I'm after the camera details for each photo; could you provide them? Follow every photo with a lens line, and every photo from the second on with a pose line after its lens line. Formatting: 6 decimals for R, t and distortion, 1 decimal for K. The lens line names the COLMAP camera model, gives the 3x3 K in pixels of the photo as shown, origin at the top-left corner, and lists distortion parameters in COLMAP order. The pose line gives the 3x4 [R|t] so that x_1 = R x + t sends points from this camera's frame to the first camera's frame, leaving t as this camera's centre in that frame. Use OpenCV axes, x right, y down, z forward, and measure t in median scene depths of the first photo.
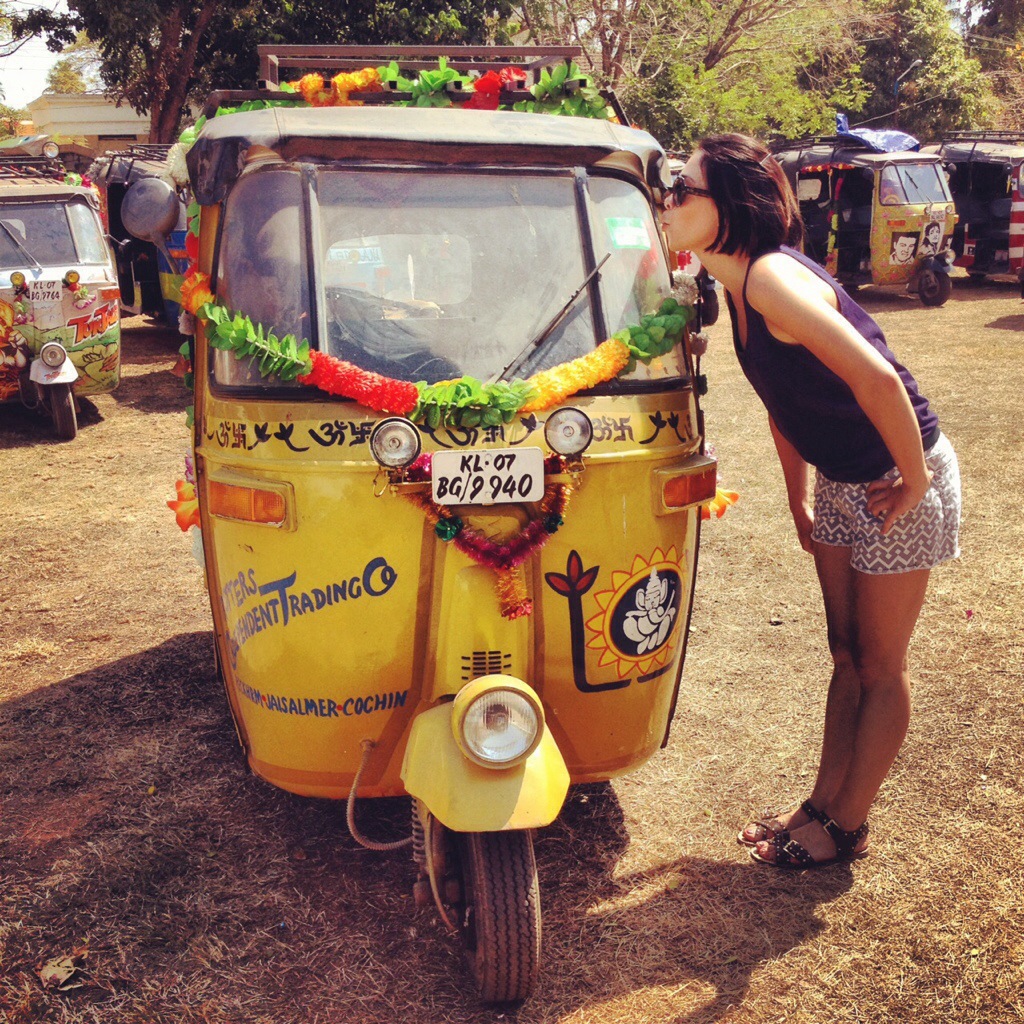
lens RADIAL K [[1362.6, 0, 542.6], [0, 1362.6, 538.3], [0, 0, 1]] dist [0.080534, -0.080829]
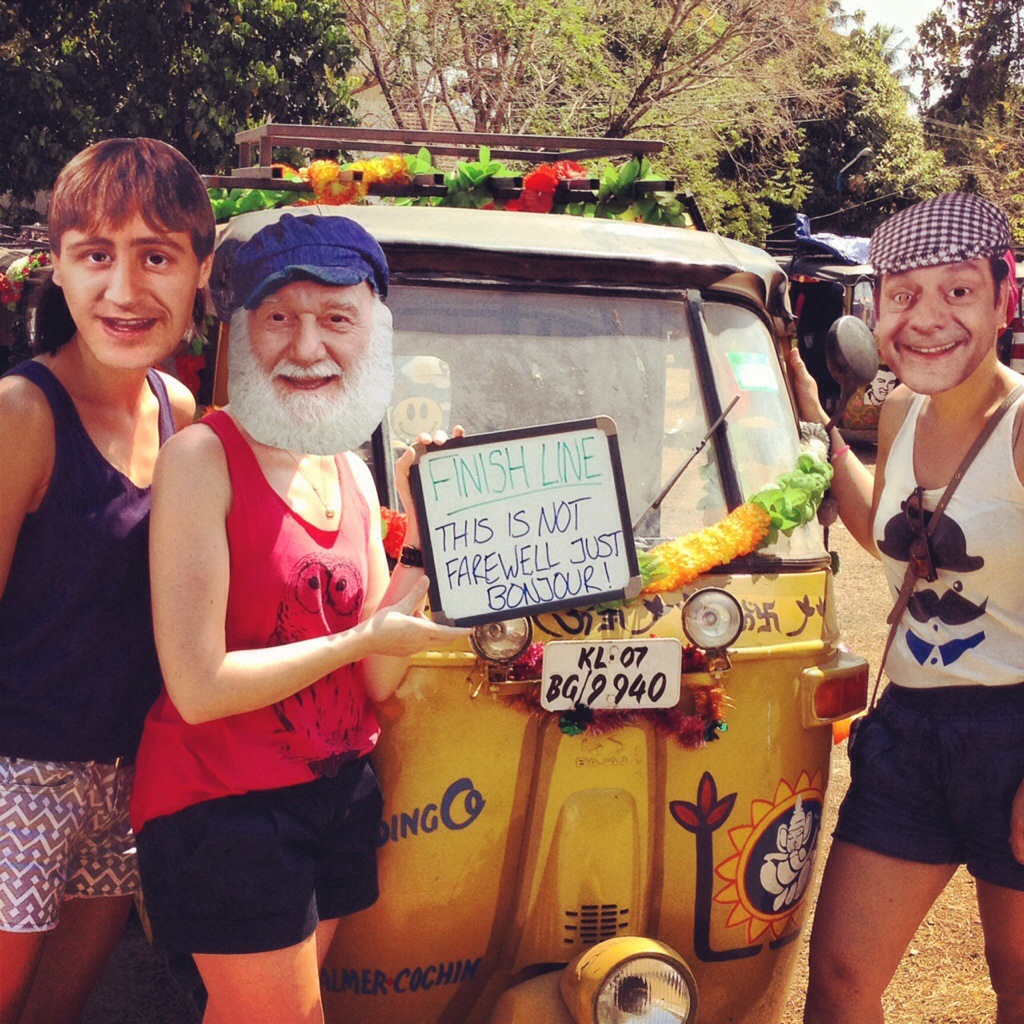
lens RADIAL K [[1878.2, 0, 512.0], [0, 1878.2, 512.0], [0, 0, 1]] dist [0.030599, 0.392925]
pose [[0.994969, 0.025054, 0.096999, -0.189078], [-0.012156, 0.991263, -0.131339, 0.003754], [-0.099443, 0.129499, 0.986581, -0.059448]]
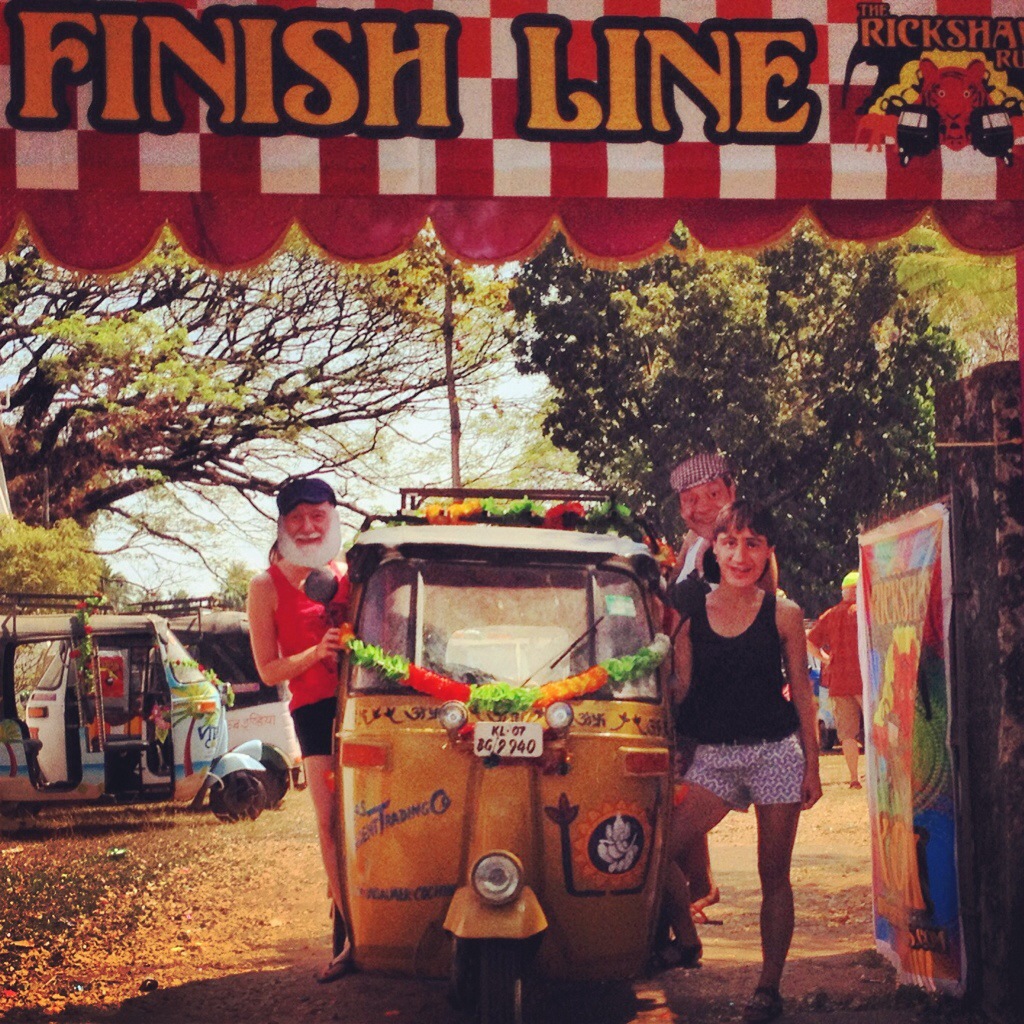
lens RADIAL K [[2692.7, 0, 512.0], [0, 2692.7, 512.0], [0, 0, 1]] dist [-0.062144, 2.398356]
pose [[0.985132, 0.011149, -0.171439, 0.480881], [-0.062986, 0.951847, -0.300033, 0.619697], [0.159838, 0.306371, 0.938397, -1.975763]]
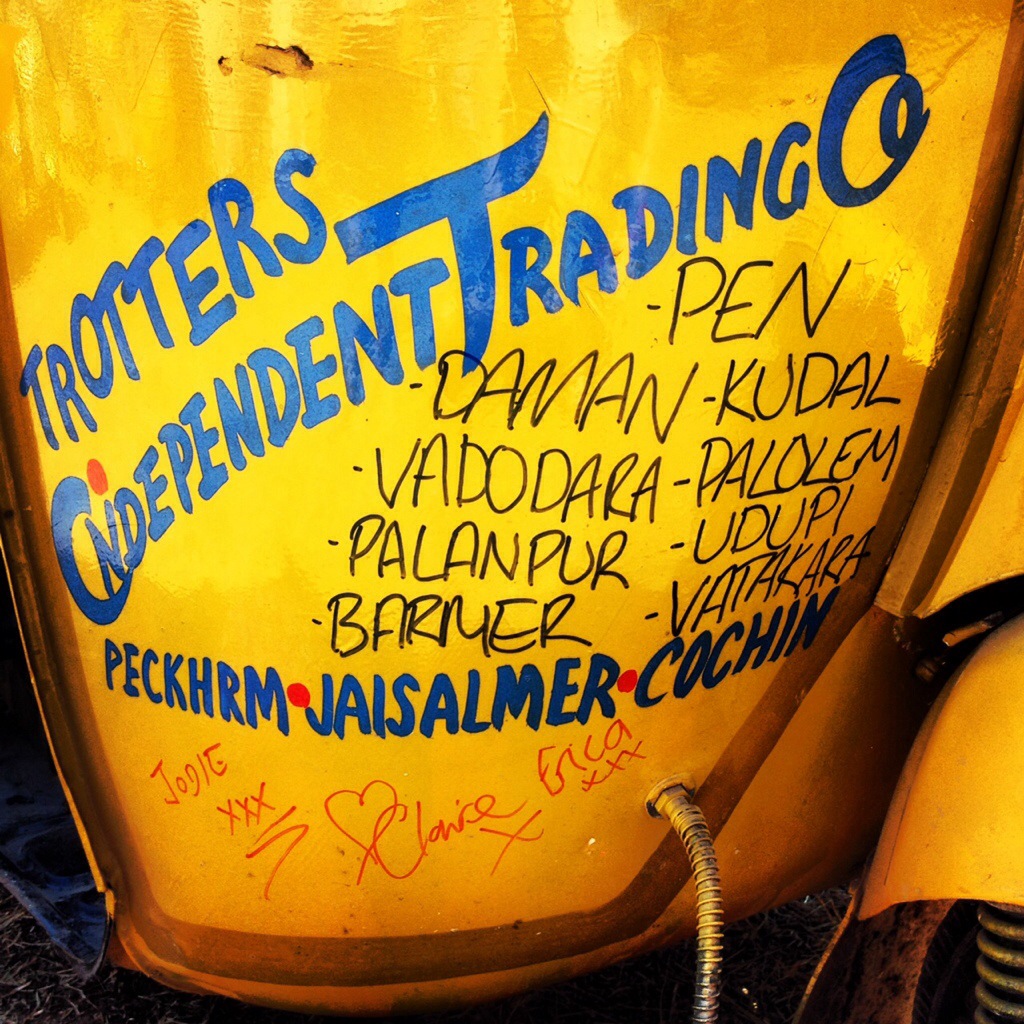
lens RADIAL K [[1436.7, 0, 512.0], [0, 1436.7, 512.0], [0, 0, 1]] dist [0.087820, -0.003689]
pose [[0.921294, -0.102752, 0.375045, -0.275053], [0.107427, 0.994177, 0.008485, 0.085693], [-0.373733, 0.032472, 0.926968, 0.743451]]
